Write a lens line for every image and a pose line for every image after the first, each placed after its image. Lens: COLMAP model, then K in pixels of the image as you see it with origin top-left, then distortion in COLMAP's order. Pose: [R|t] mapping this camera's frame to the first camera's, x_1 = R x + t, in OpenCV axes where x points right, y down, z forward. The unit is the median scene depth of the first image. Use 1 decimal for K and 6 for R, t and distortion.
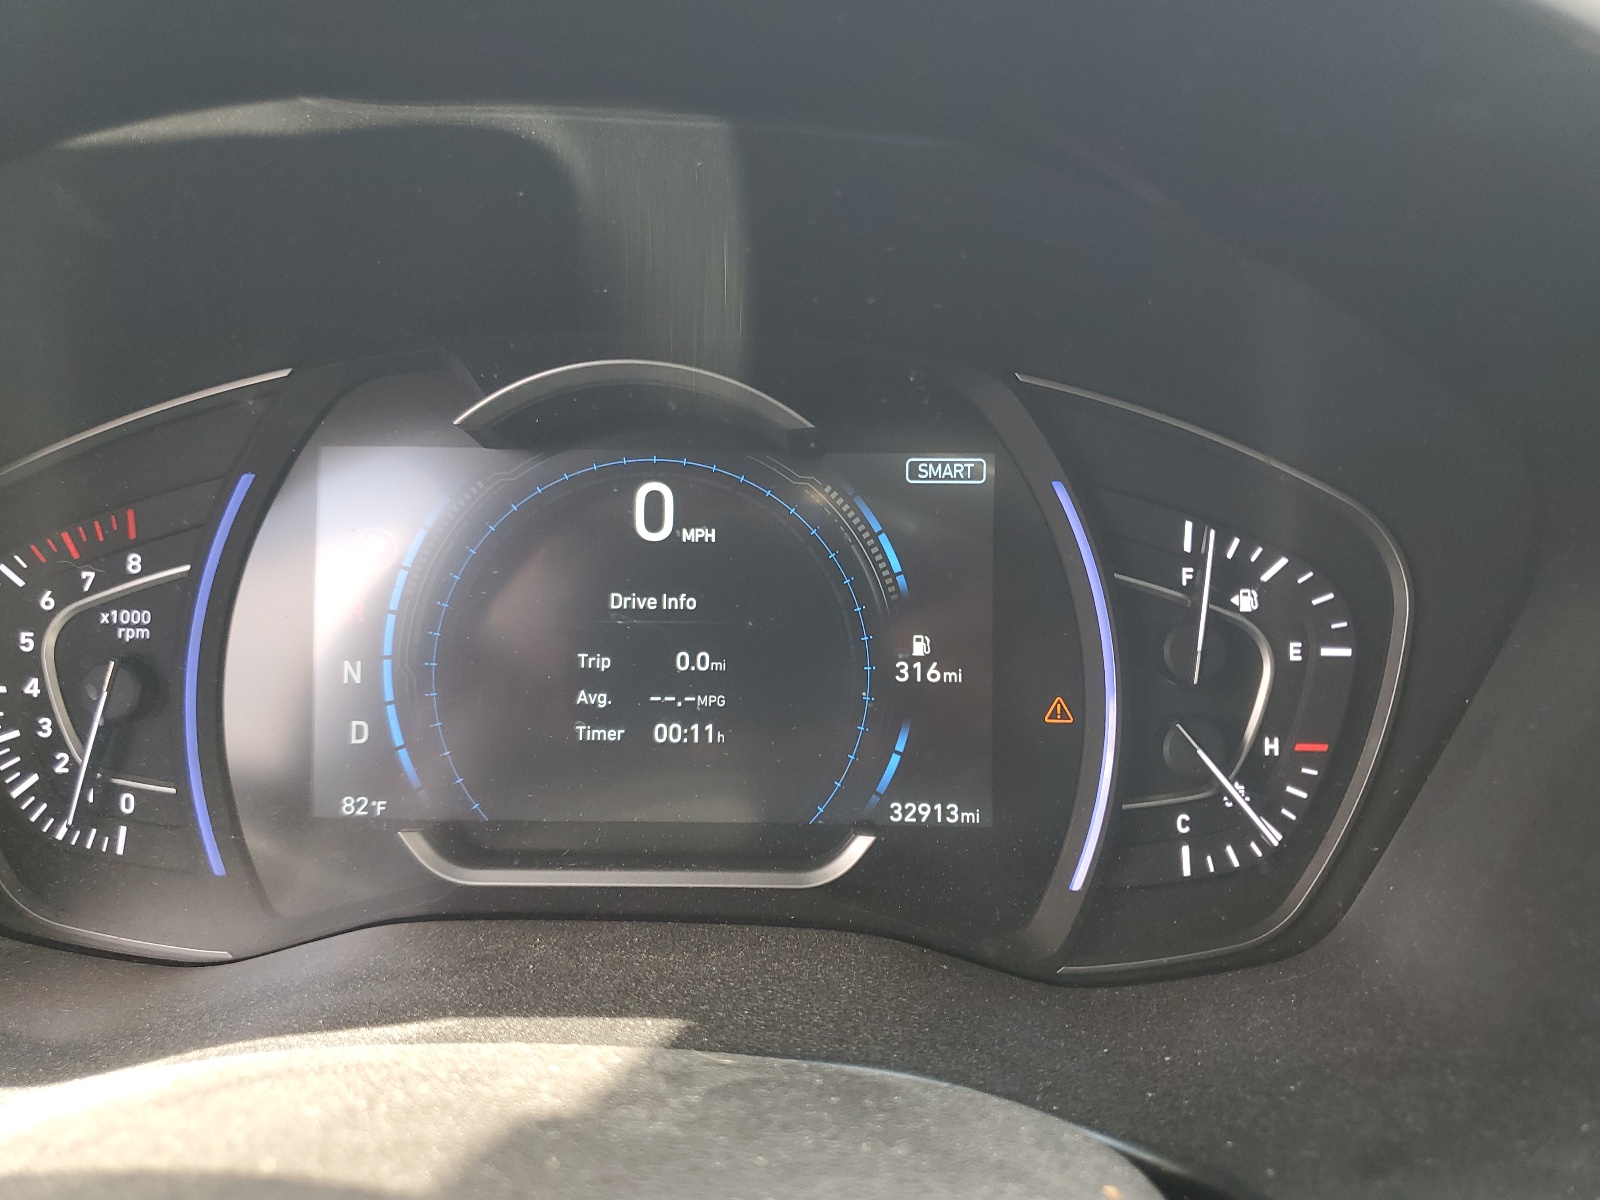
lens RADIAL K [[1214.1, 0, 799.7], [0, 1214.1, 599.1], [0, 0, 1]] dist [-0.010439, -0.002590]
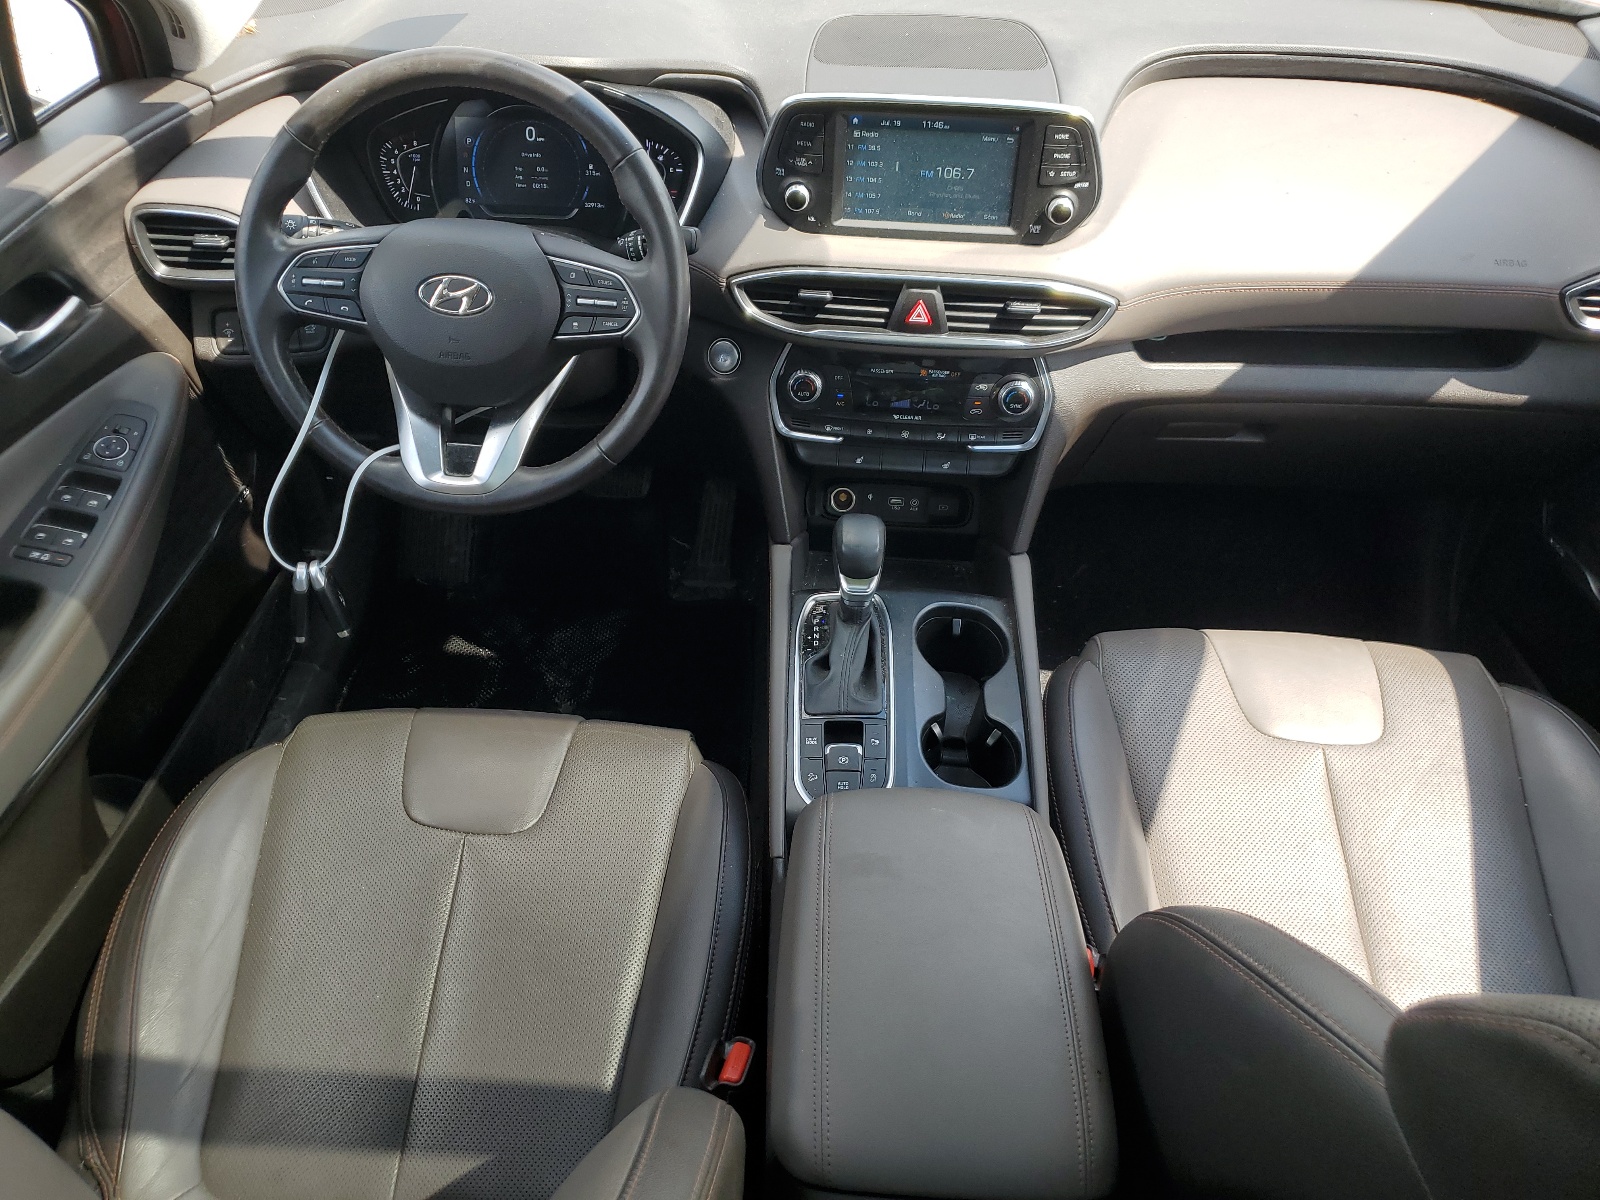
lens RADIAL K [[1214.1, 0, 801.4], [0, 1214.1, 598.7], [0, 0, 1]] dist [-0.010439, -0.002590]
pose [[0.999696, 0.023980, 0.005811, 0.901739], [-0.024521, 0.939293, 0.342240, -0.015637], [0.002749, -0.342278, 0.939595, -3.818619]]
